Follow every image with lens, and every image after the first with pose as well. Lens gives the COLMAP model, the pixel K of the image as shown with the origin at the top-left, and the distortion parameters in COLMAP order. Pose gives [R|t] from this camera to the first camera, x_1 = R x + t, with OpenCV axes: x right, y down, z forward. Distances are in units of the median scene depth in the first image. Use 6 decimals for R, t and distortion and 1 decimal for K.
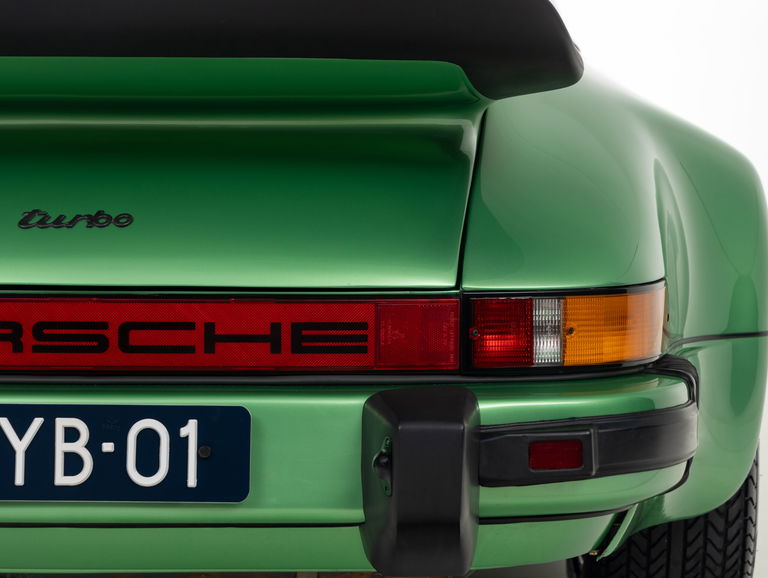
lens RADIAL K [[2498.3, 0, 384.0], [0, 2498.3, 289.0], [0, 0, 1]] dist [-0.095666, 1.851529]
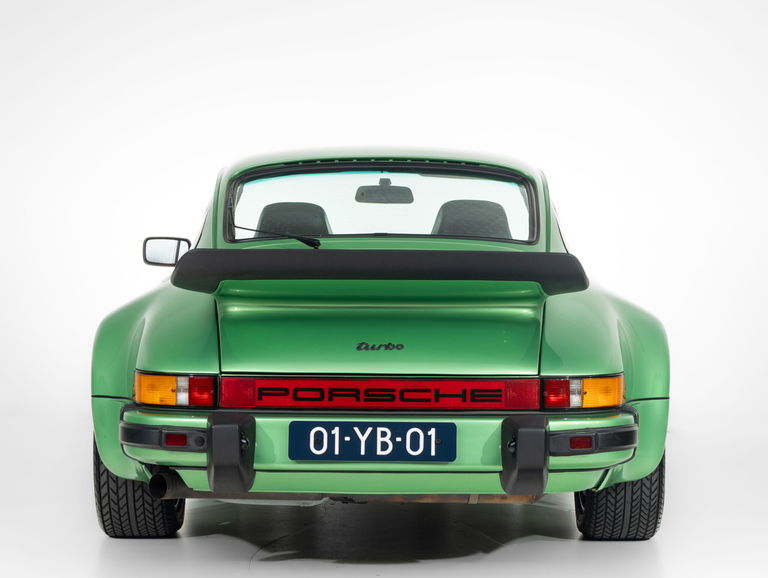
lens RADIAL K [[1830.0, 0, 384.0], [0, 1830.0, 289.0], [0, 0, 1]] dist [0.043581, 0.268922]
pose [[0.999973, 0.000829, -0.007323, -0.108253], [-0.001238, 0.998429, -0.056016, 0.015975], [0.007265, 0.056023, 0.998403, -0.782618]]
